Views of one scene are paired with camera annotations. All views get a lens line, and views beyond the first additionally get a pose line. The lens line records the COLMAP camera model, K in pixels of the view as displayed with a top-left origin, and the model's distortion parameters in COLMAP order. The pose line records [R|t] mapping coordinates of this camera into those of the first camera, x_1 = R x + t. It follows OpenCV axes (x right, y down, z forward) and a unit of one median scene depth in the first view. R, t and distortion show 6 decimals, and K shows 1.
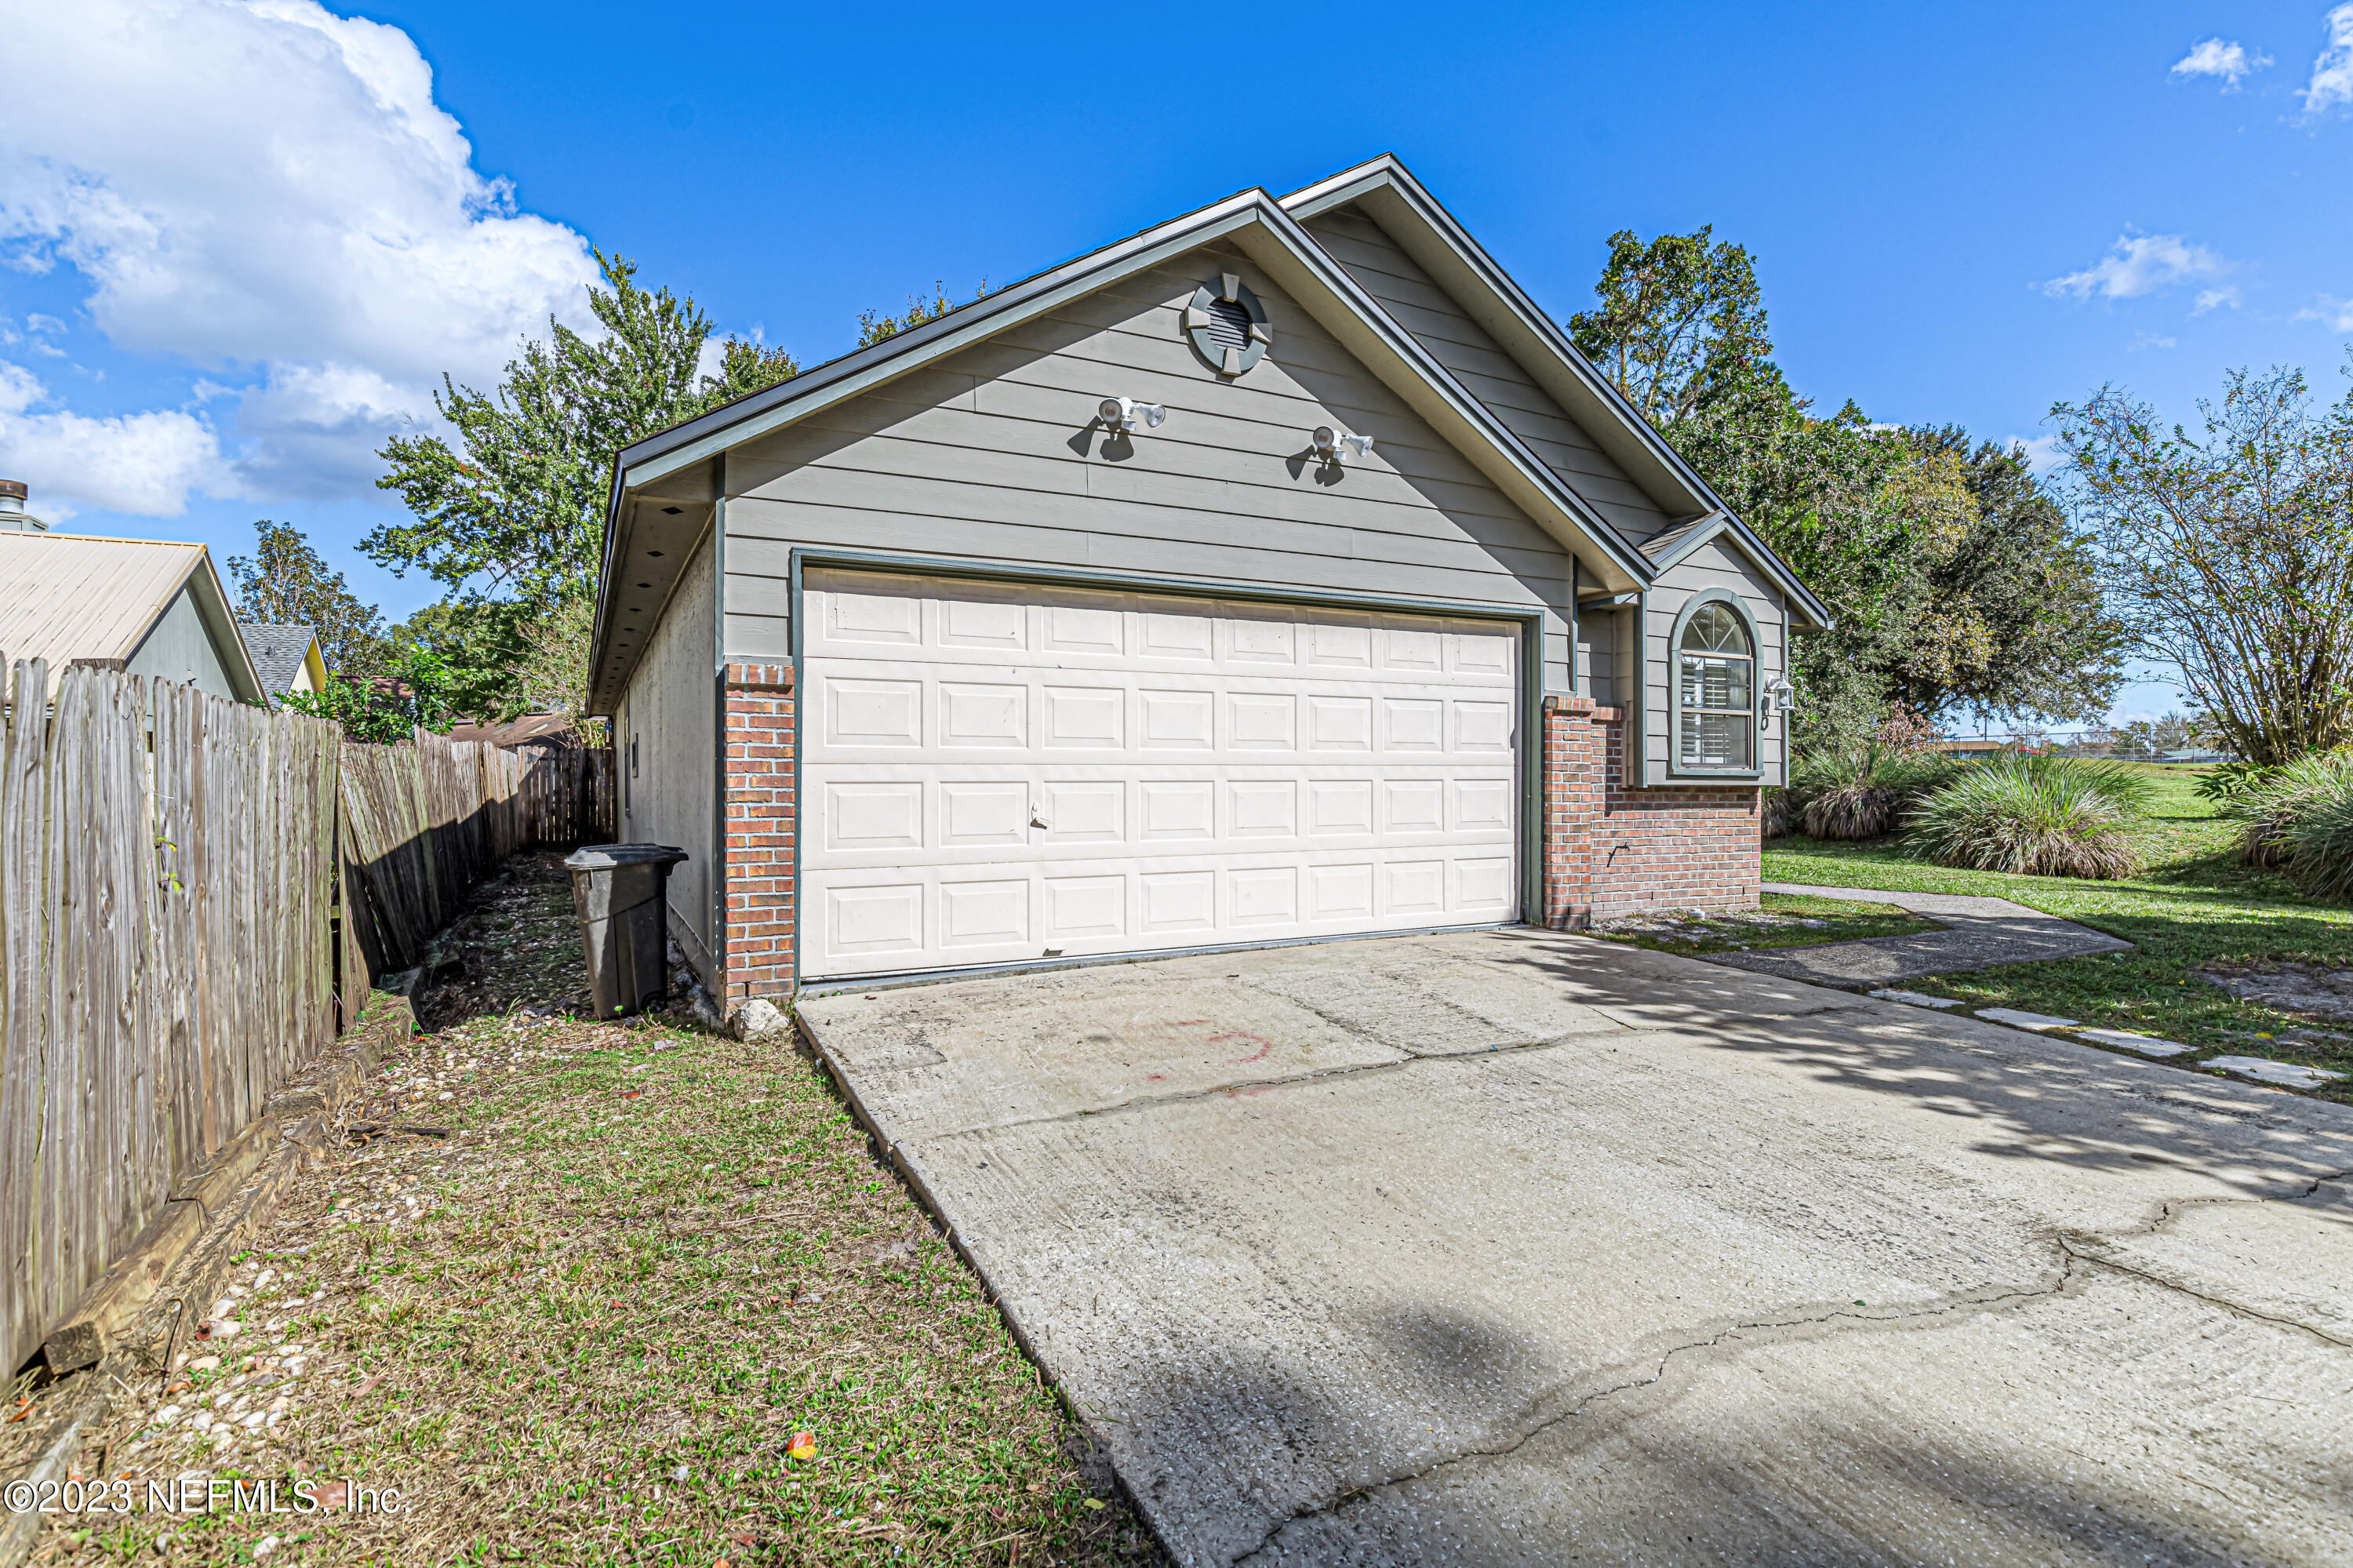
lens RADIAL K [[1160.3, 0, 1165.1], [0, 1160.3, 783.5], [0, 0, 1]] dist [-0.000148, -0.000332]
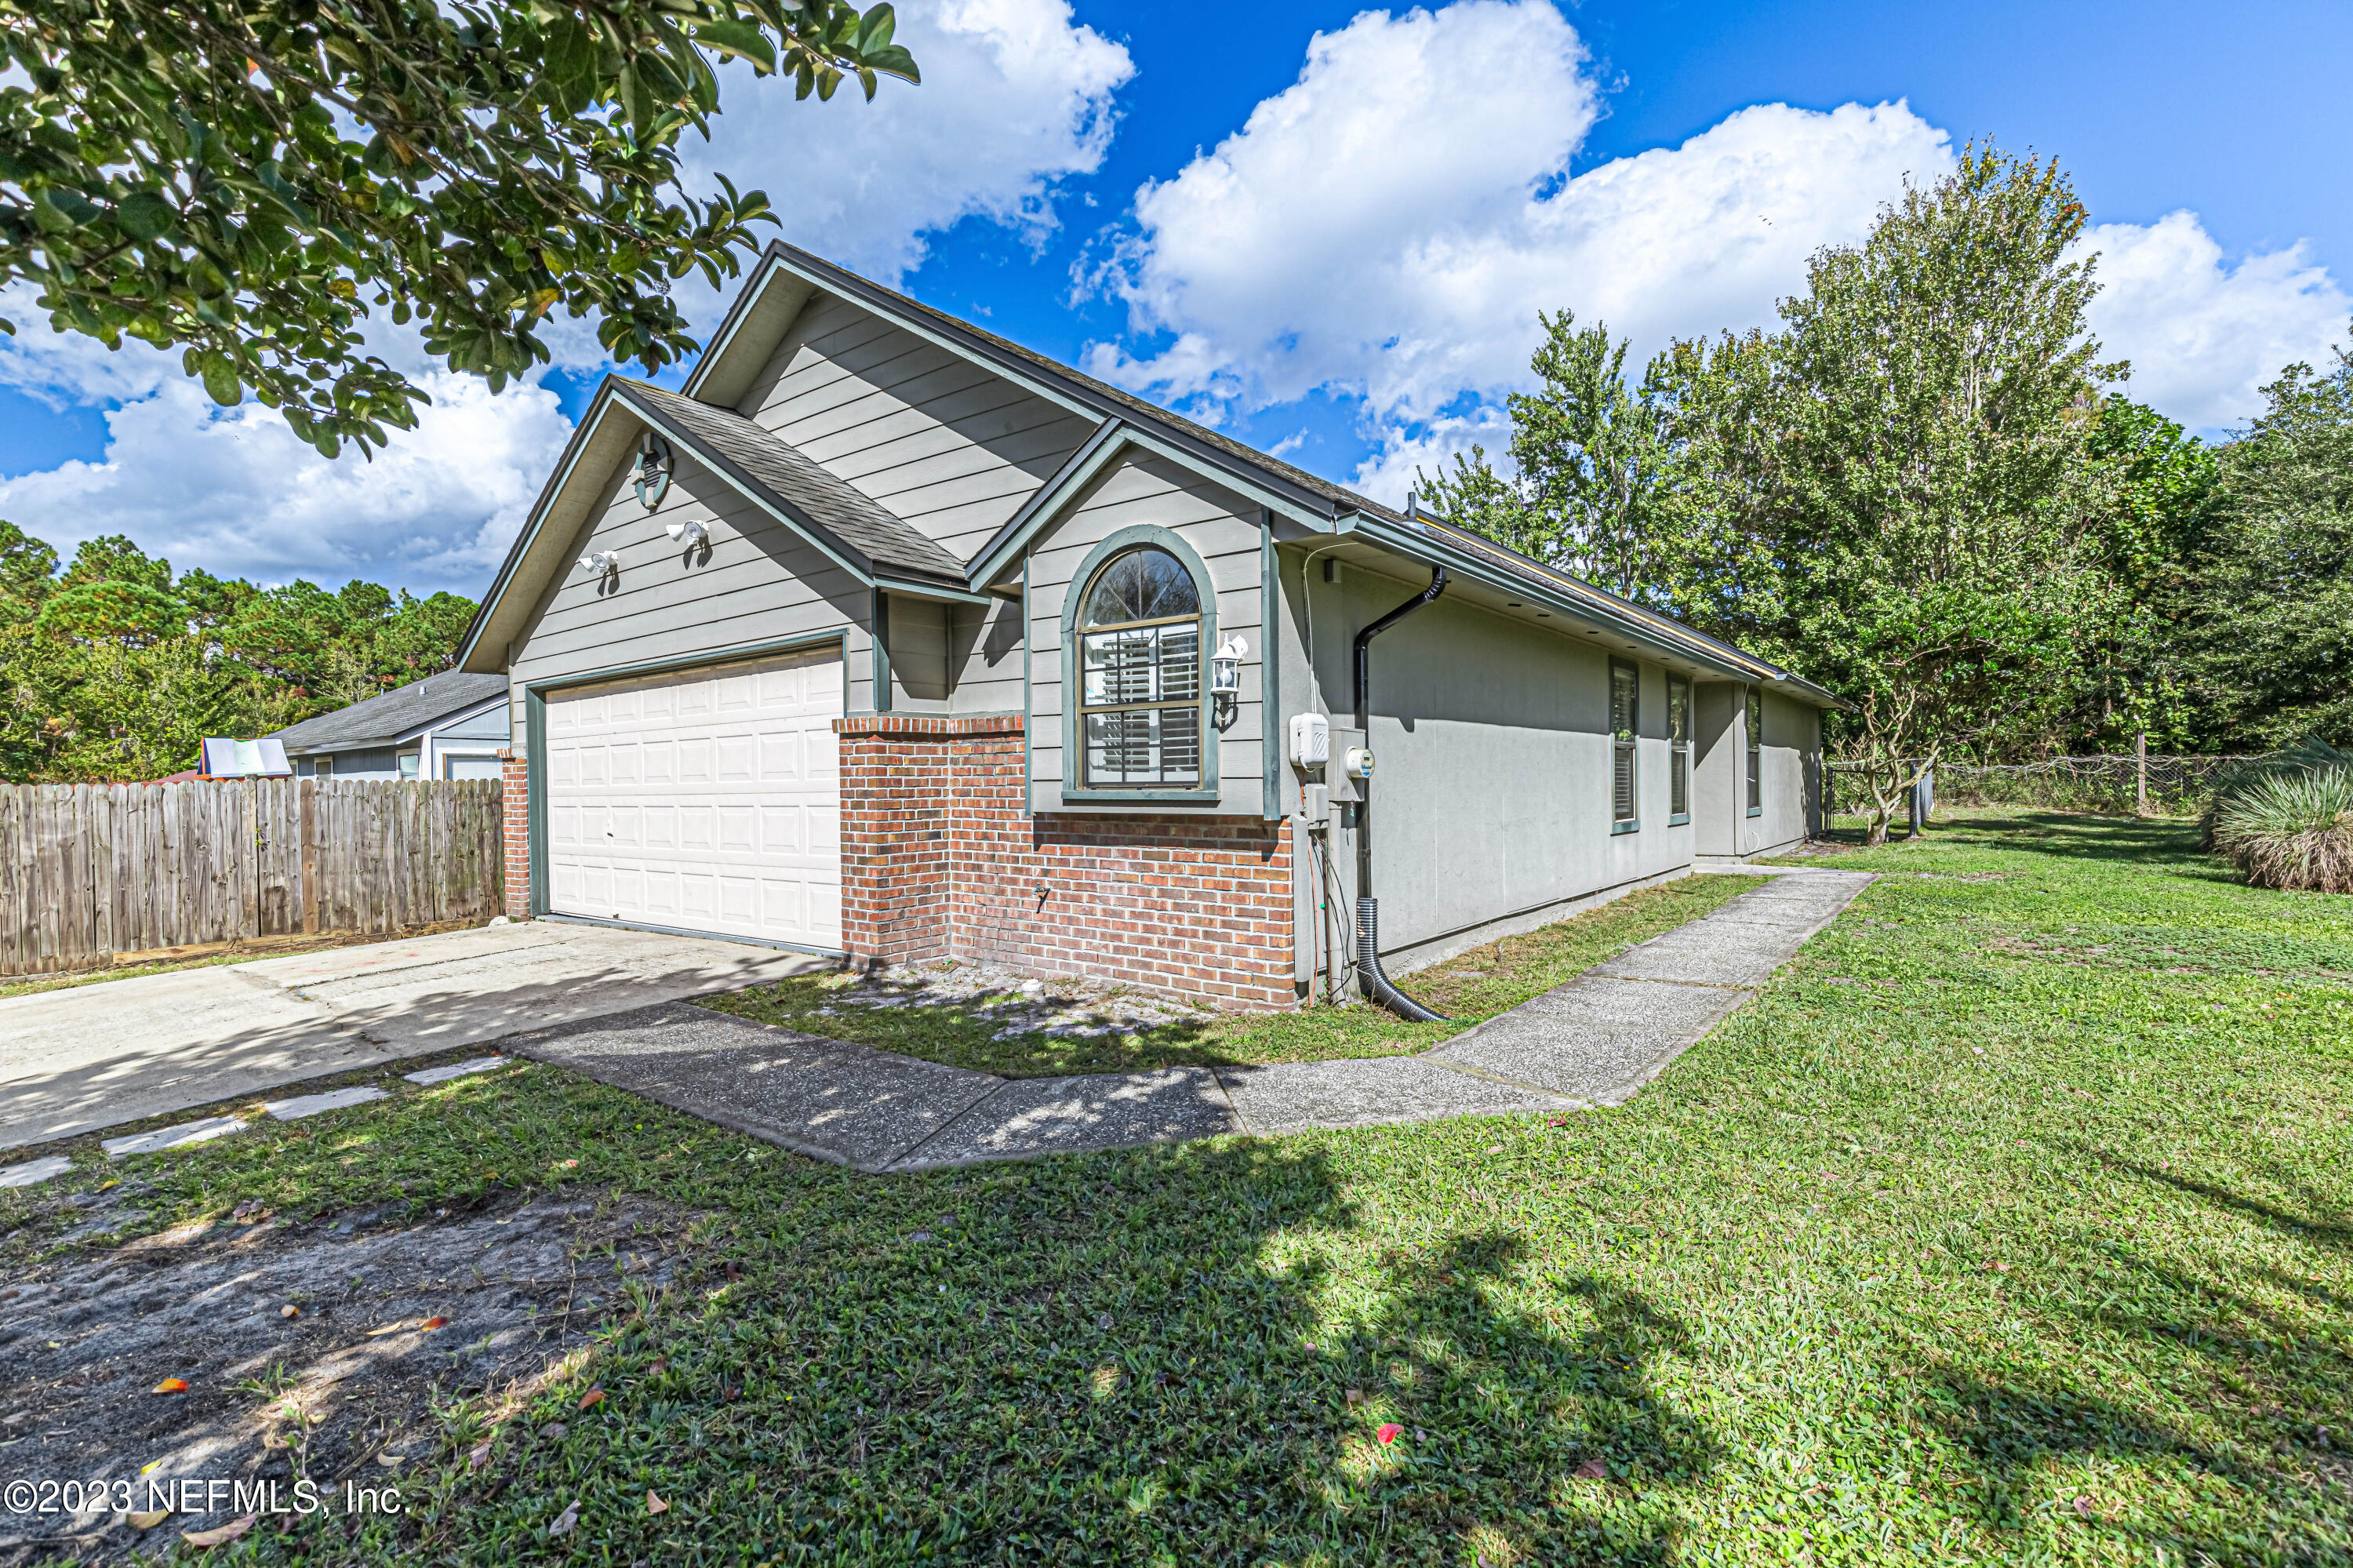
lens RADIAL K [[1062.5, 0, 1174.4], [0, 1062.5, 788.4], [0, 0, 1]] dist [0.013849, -0.003972]
pose [[0.414334, 0.001197, -0.910124, 1.323435], [0.015211, 0.999850, 0.008240, -0.022948], [0.909998, -0.017258, 0.414254, 0.948436]]
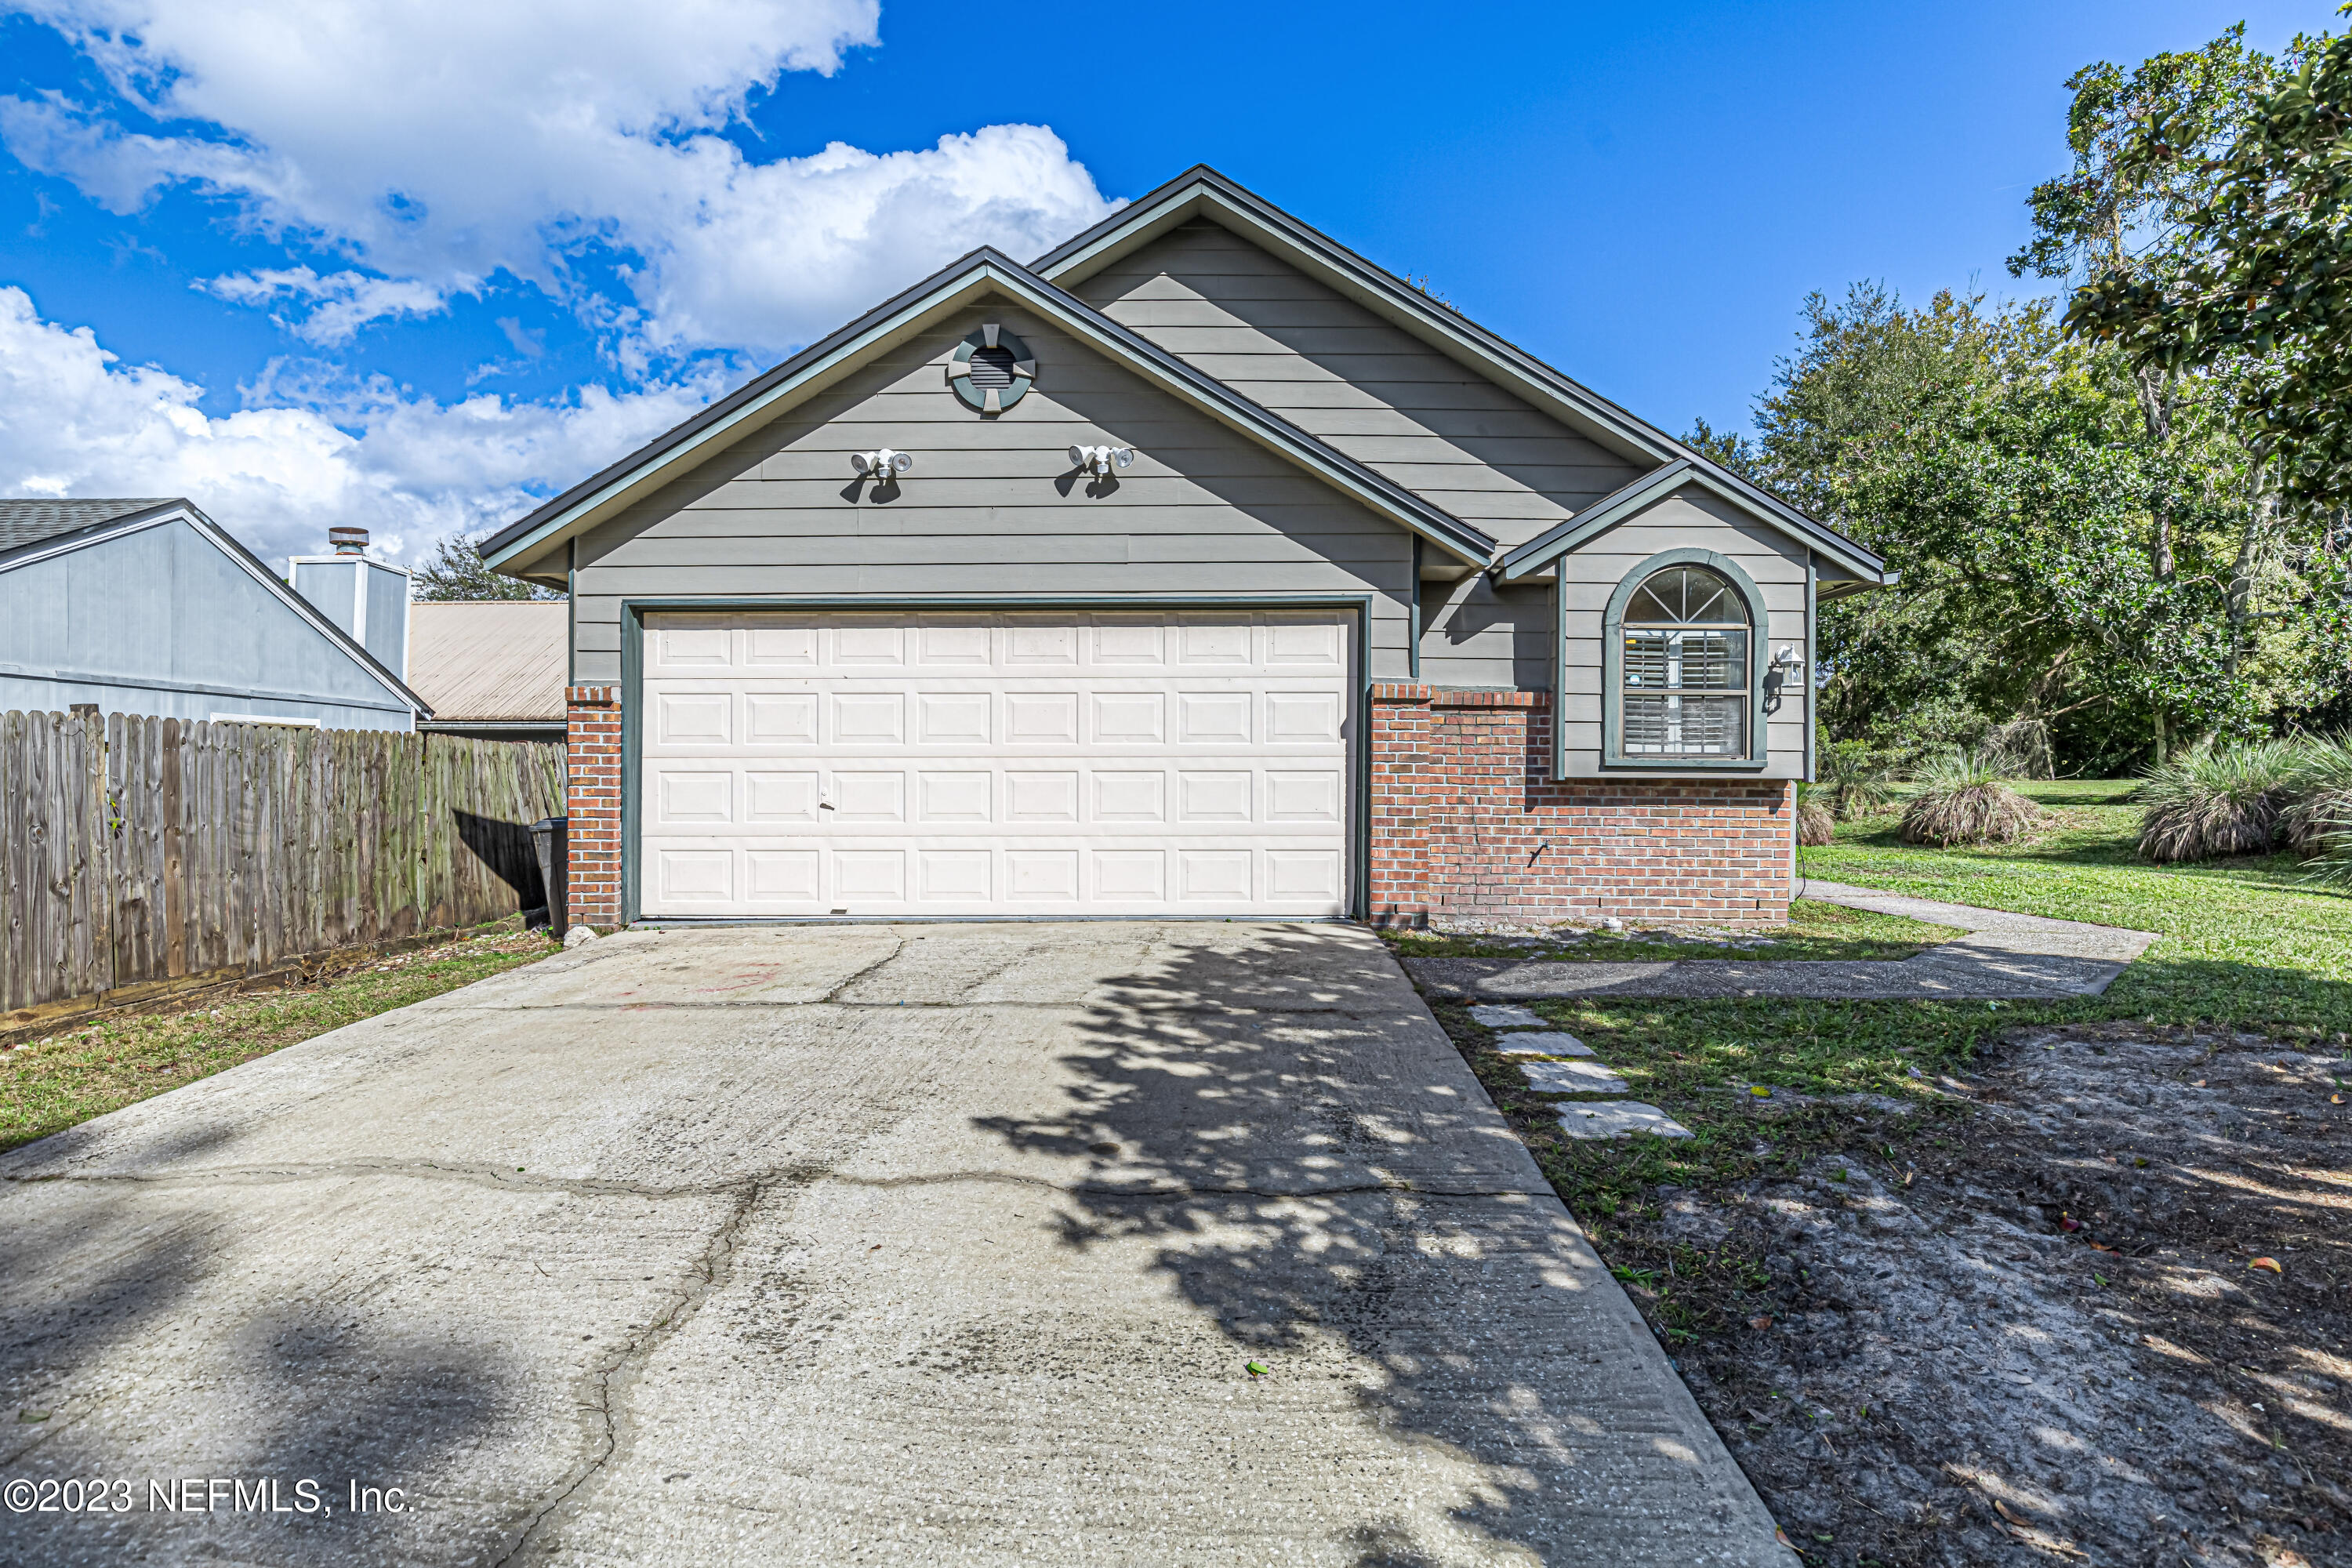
lens RADIAL K [[1159.7, 0, 1163.7], [0, 1159.7, 782.3], [0, 0, 1]] dist [-0.000148, -0.000332]
pose [[0.878467, 0.004828, -0.477779, 0.683888], [-0.003434, 0.999987, 0.003791, 0.003407], [0.477791, -0.001690, 0.878472, 0.077650]]
